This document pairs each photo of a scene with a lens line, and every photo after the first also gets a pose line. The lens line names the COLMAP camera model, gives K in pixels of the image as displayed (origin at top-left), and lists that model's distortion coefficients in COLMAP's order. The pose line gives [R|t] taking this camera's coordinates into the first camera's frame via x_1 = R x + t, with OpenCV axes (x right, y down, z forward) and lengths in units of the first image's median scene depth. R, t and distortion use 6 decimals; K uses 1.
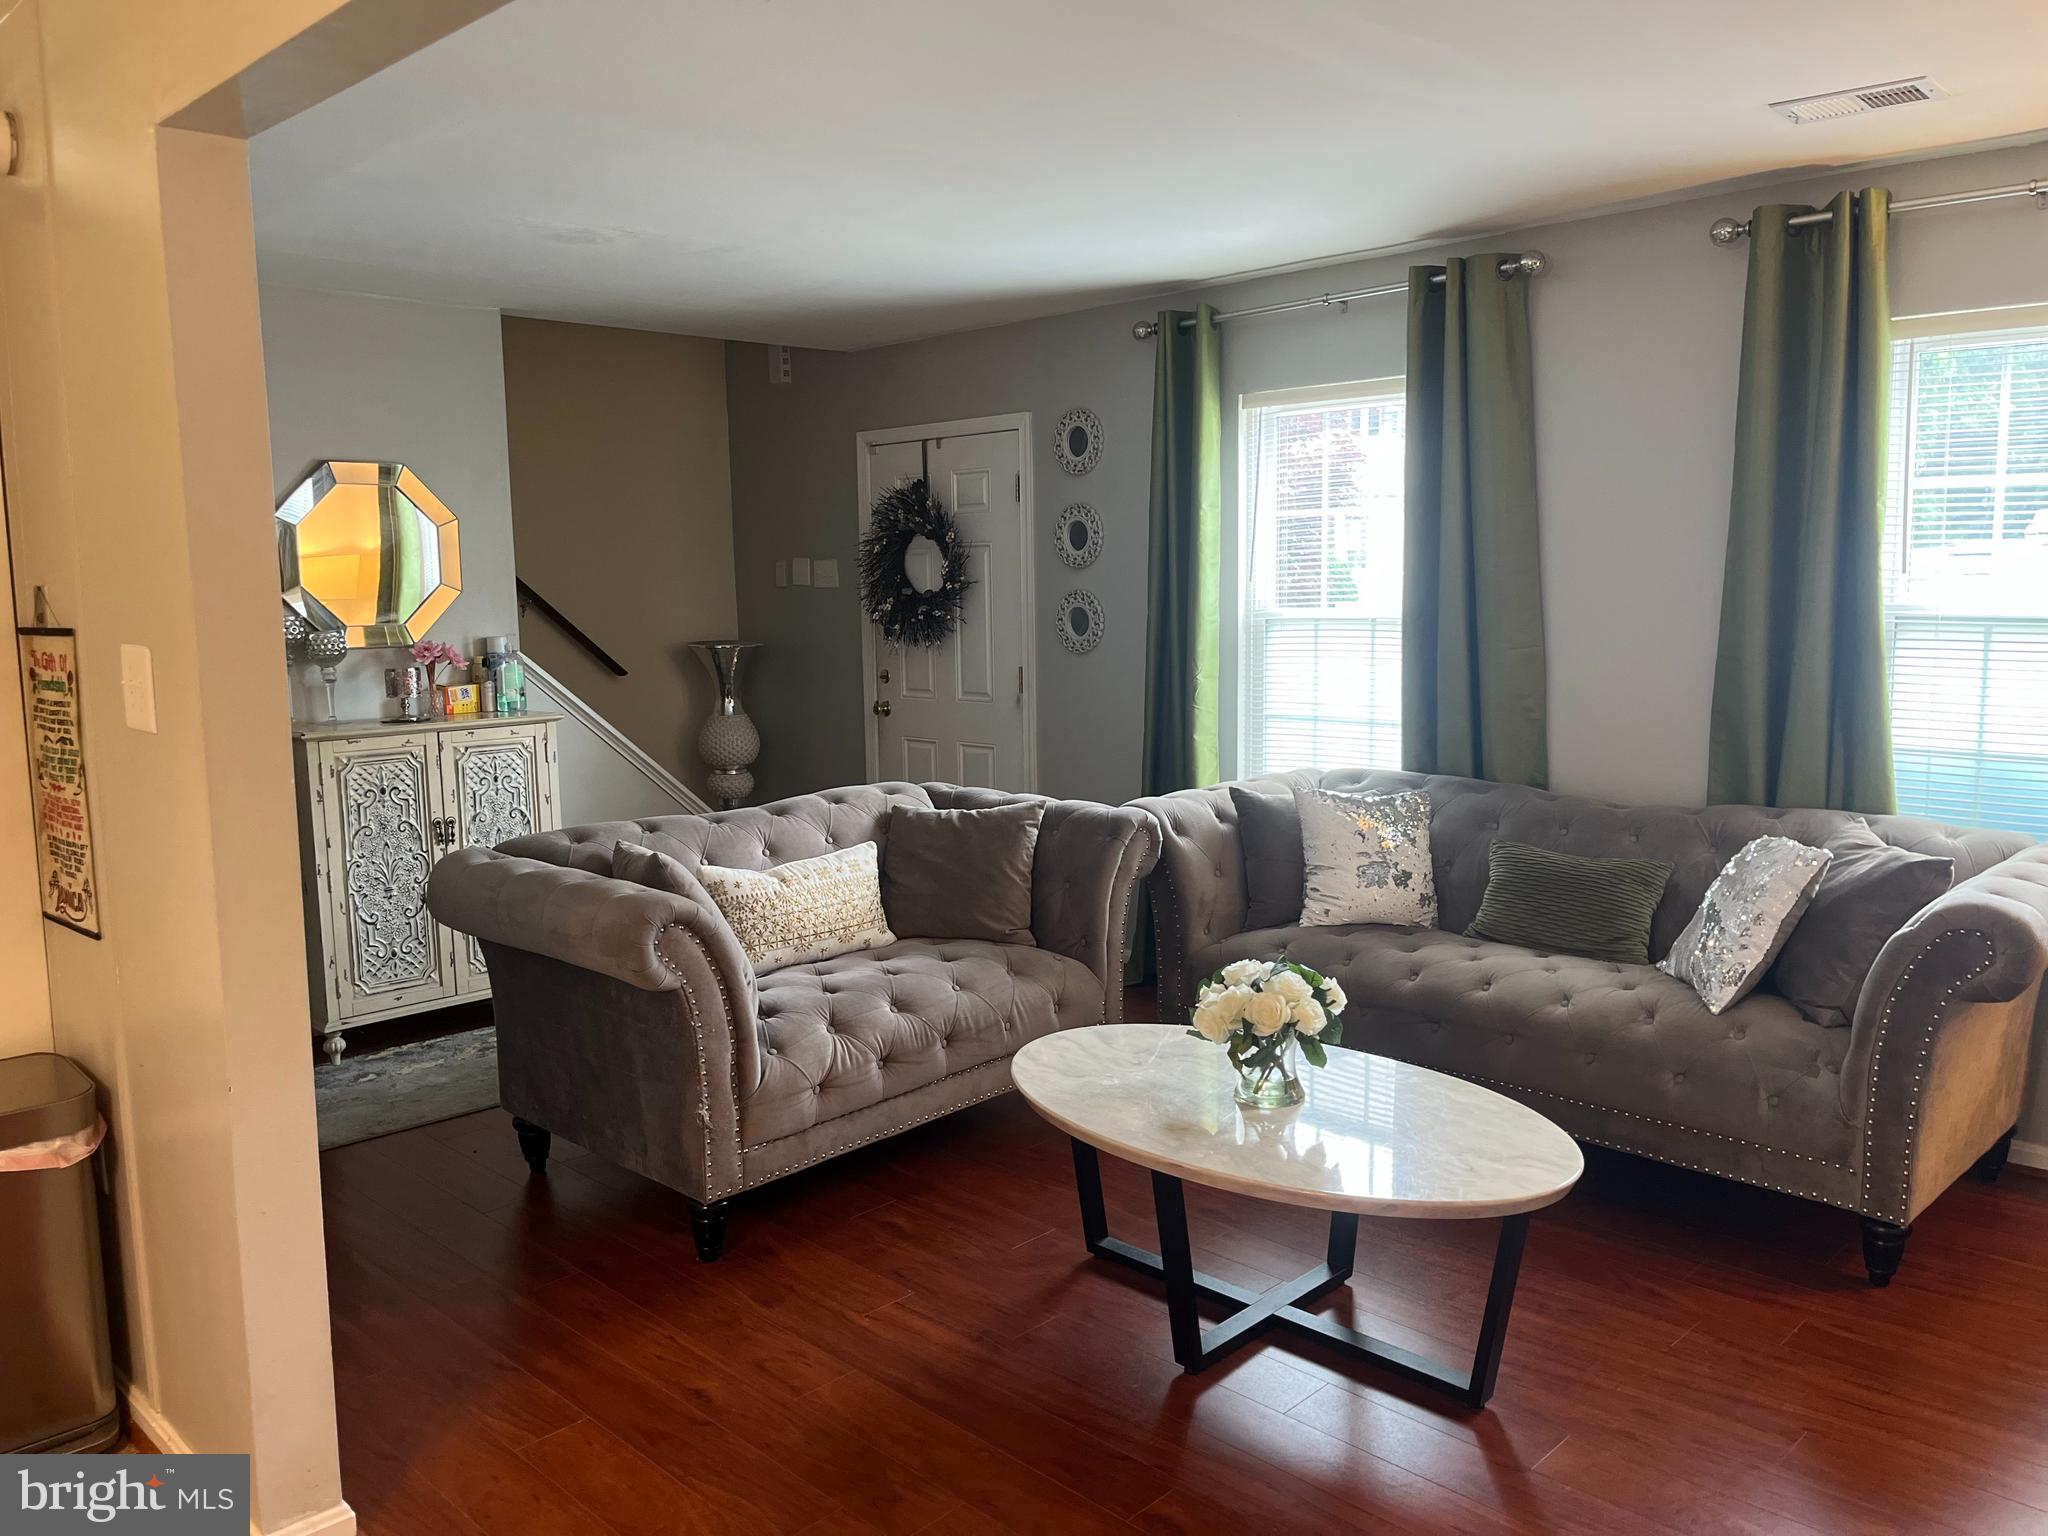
lens RADIAL K [[1559.8, 0, 1024.0], [0, 1559.8, 768.0], [0, 0, 1]] dist [0.131023, -0.171880]
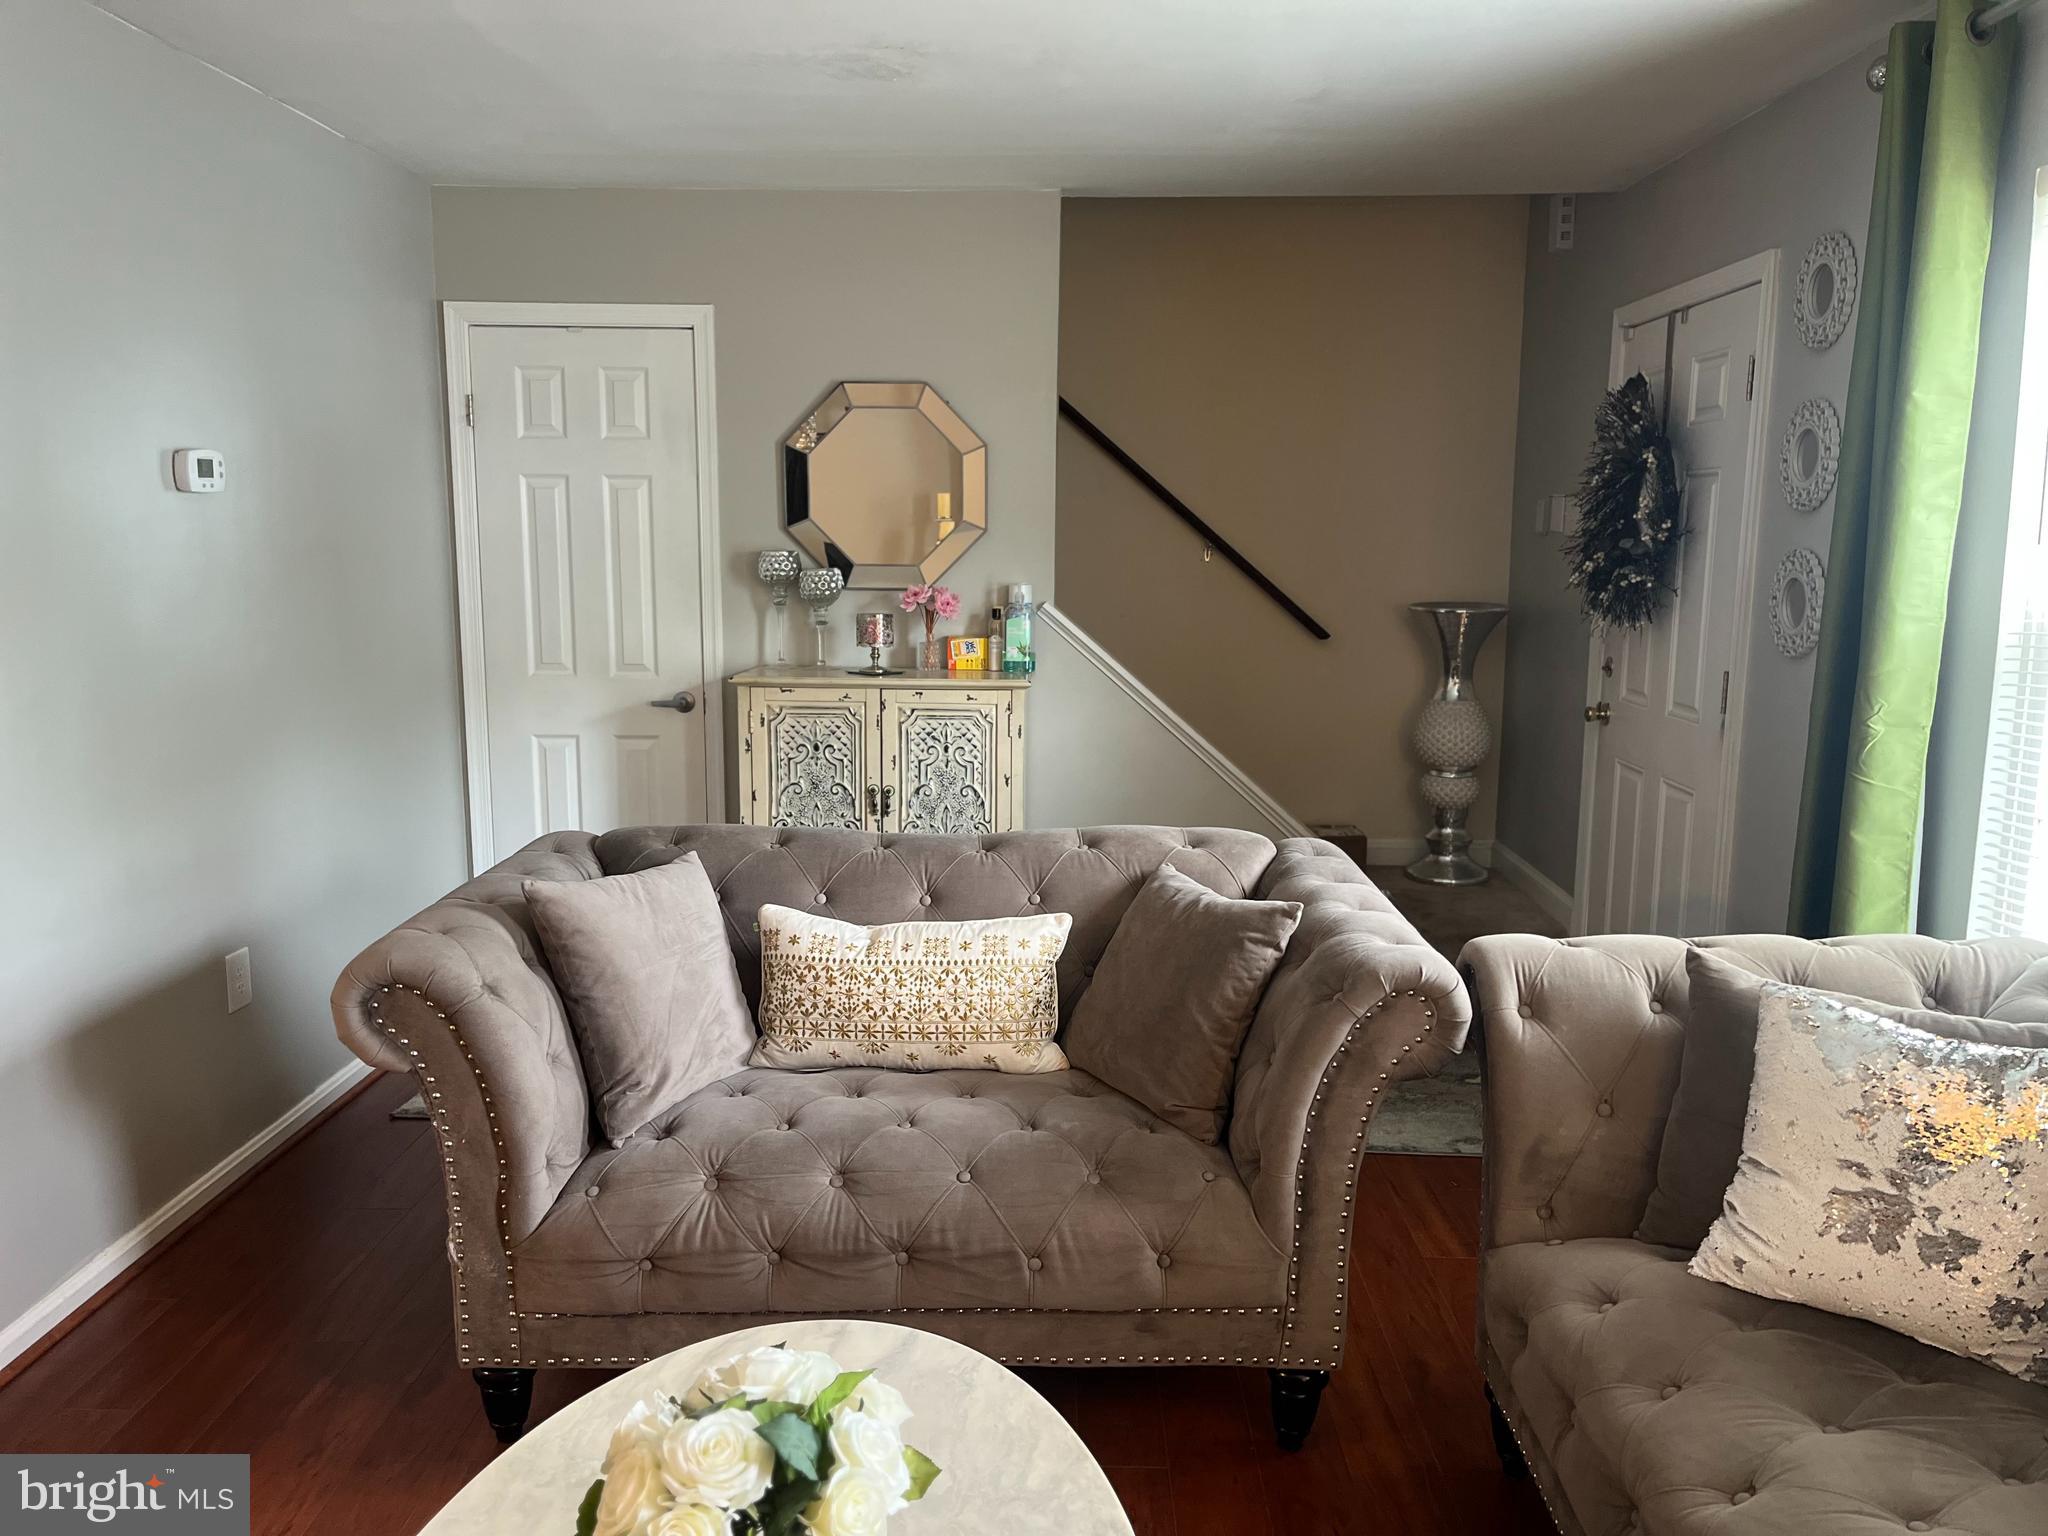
lens RADIAL K [[1559.8, 0, 1024.0], [0, 1559.8, 768.0], [0, 0, 1]] dist [0.131023, -0.171880]
pose [[0.697218, 0.134617, -0.704106, 0.305821], [-0.109176, 0.990692, 0.081301, -0.058358], [0.708497, 0.020187, 0.705425, 0.439820]]
